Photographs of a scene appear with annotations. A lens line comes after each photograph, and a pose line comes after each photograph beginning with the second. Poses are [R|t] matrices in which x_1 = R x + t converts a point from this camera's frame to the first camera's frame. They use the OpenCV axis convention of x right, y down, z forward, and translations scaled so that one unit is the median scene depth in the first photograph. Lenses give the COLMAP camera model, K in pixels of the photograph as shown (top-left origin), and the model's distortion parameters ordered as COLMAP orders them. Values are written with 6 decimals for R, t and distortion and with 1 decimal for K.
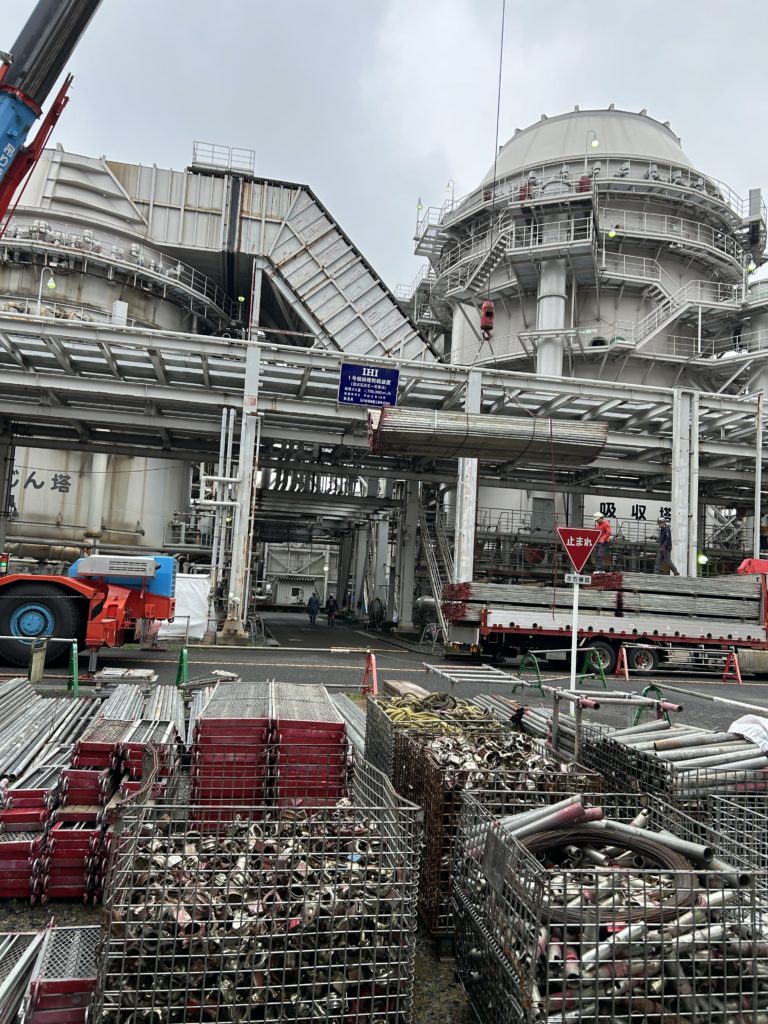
lens RADIAL K [[777.6, 0, 384.0], [0, 777.6, 512.0], [0, 0, 1]] dist [0.041964, -0.004250]
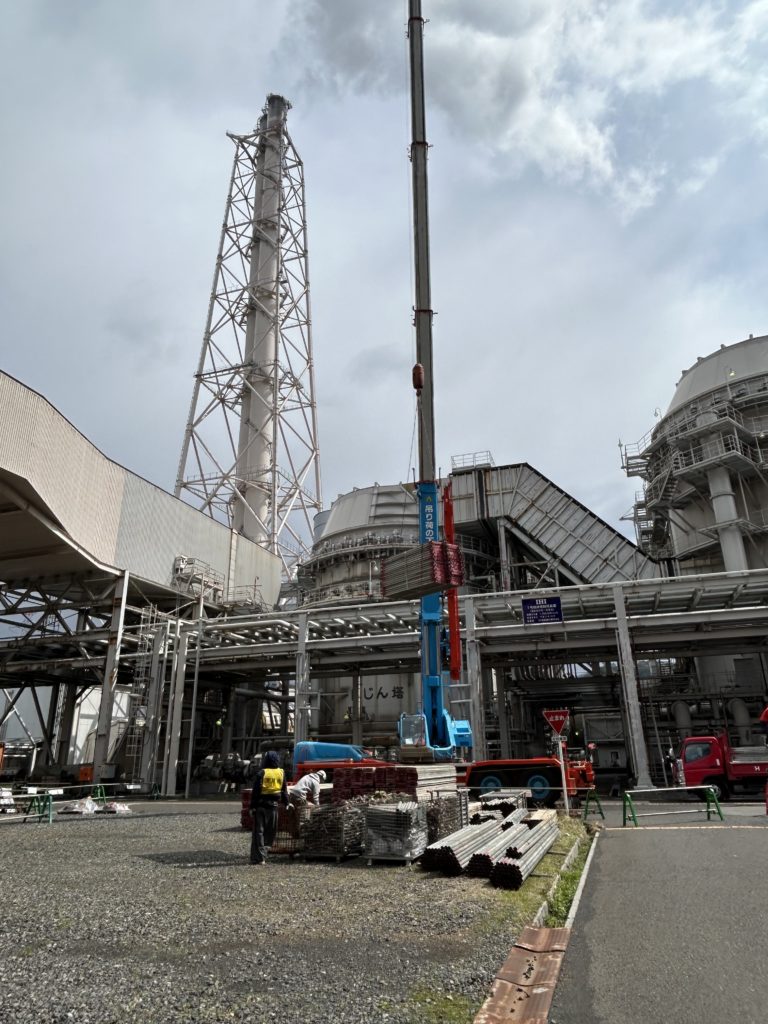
lens RADIAL K [[651.9, 0, 384.0], [0, 651.9, 512.0], [0, 0, 1]] dist [-0.000304, -0.000250]
pose [[0.874829, -0.237027, -0.422485, 0.167589], [0.118639, 0.950393, -0.287537, -0.007911], [0.469681, 0.201423, 0.859552, -0.163375]]
